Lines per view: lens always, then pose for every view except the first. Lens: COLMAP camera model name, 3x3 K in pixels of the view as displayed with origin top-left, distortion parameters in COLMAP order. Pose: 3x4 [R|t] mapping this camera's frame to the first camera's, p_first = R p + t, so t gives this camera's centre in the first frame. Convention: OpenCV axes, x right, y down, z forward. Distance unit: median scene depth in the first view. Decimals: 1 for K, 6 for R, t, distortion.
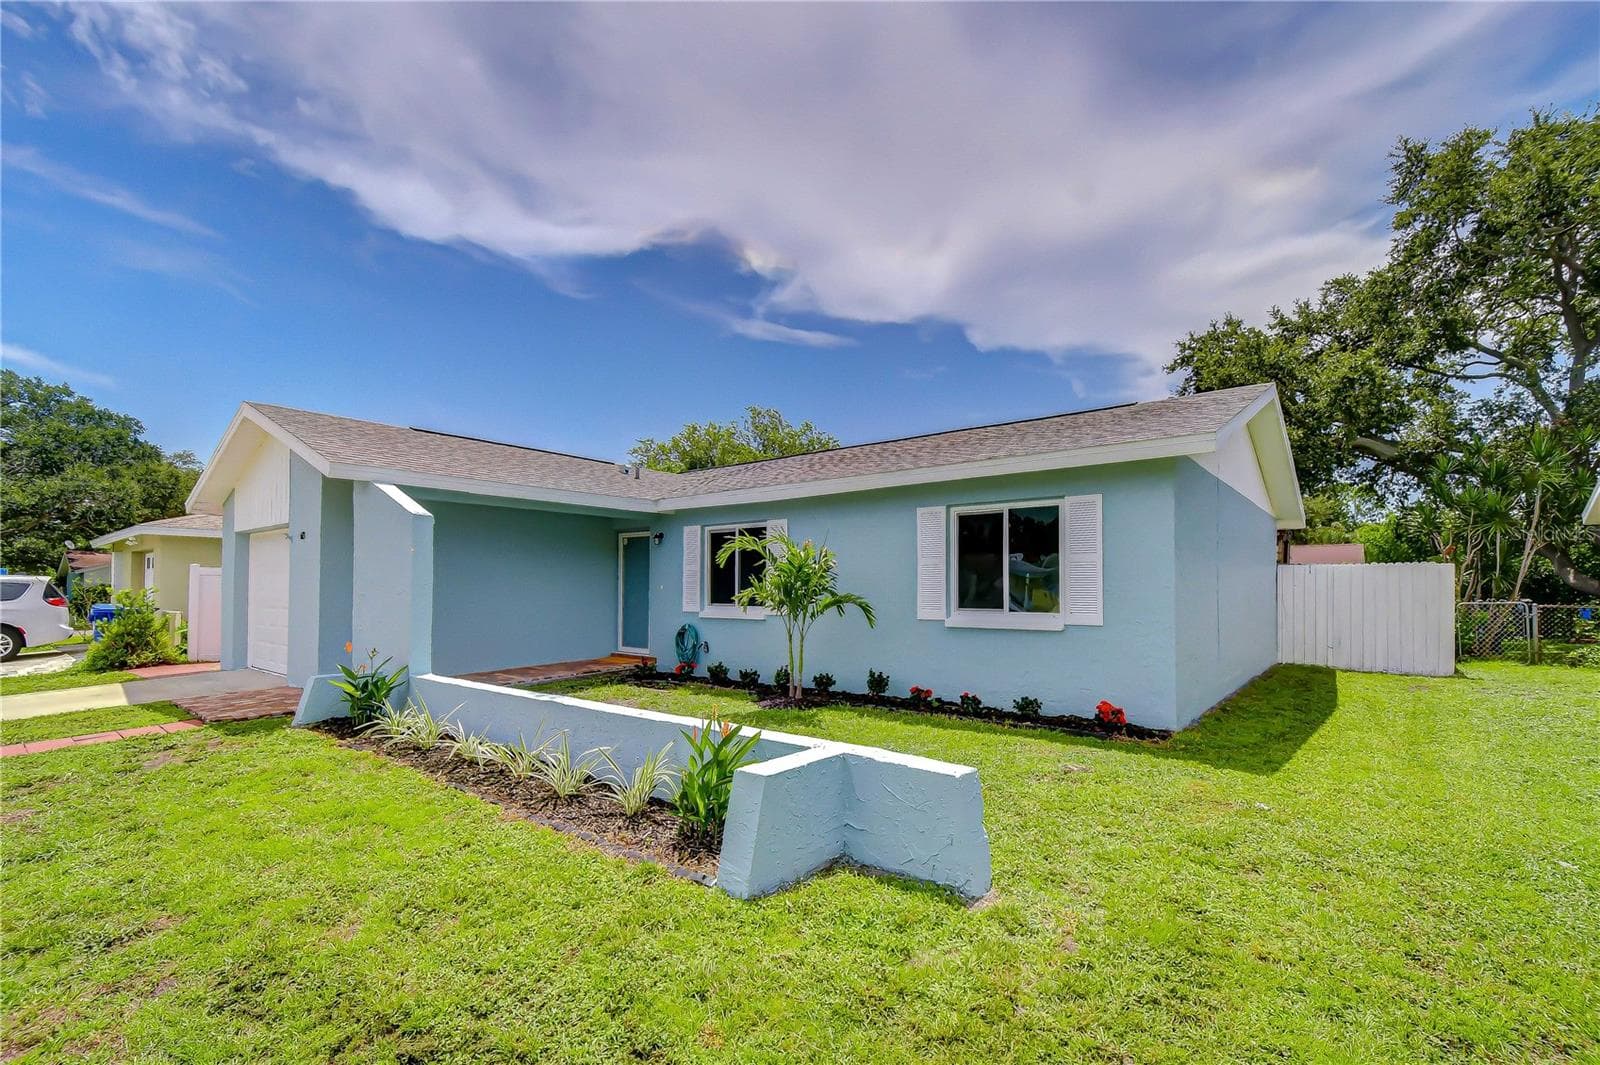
lens RADIAL K [[710.6, 0, 811.4], [0, 710.6, 589.7], [0, 0, 1]] dist [-0.000946, -0.002684]
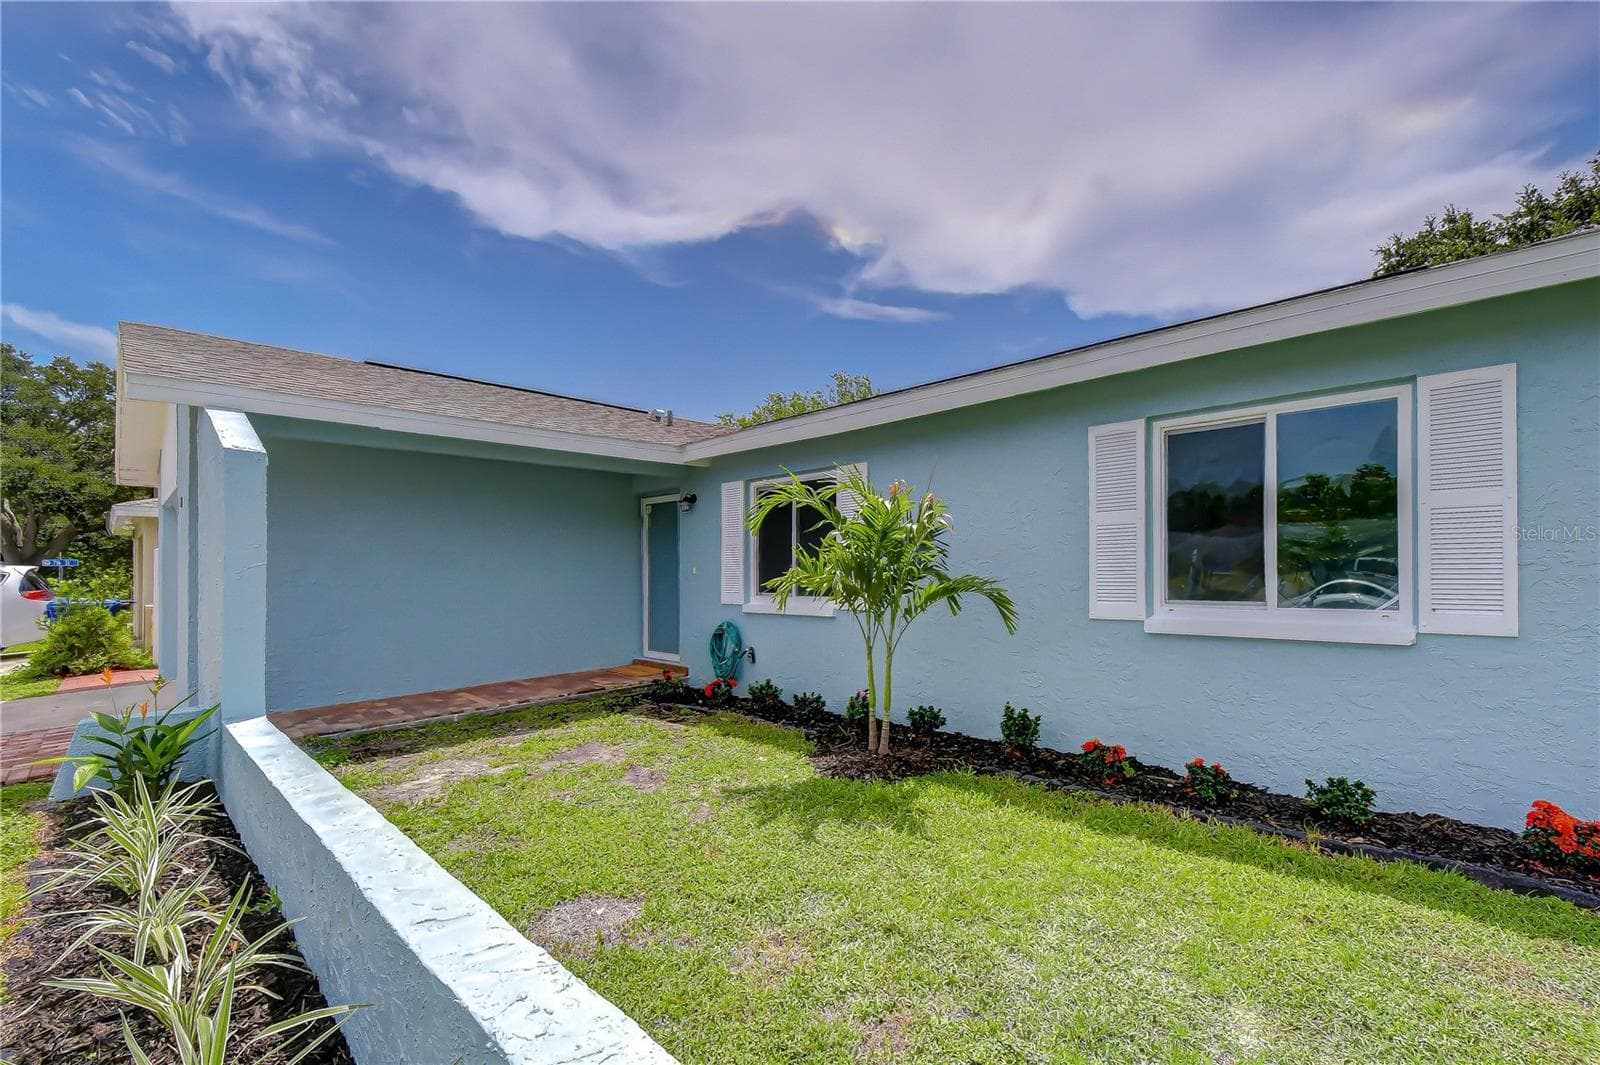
lens RADIAL K [[729.3, 0, 819.5], [0, 729.3, 575.7], [0, 0, 1]] dist [-0.002236, -0.002017]
pose [[0.993081, -0.009377, -0.117052, 0.000492], [0.009479, 0.999955, 0.000316, 0.002921], [0.117044, -0.001423, 0.993126, 0.255902]]
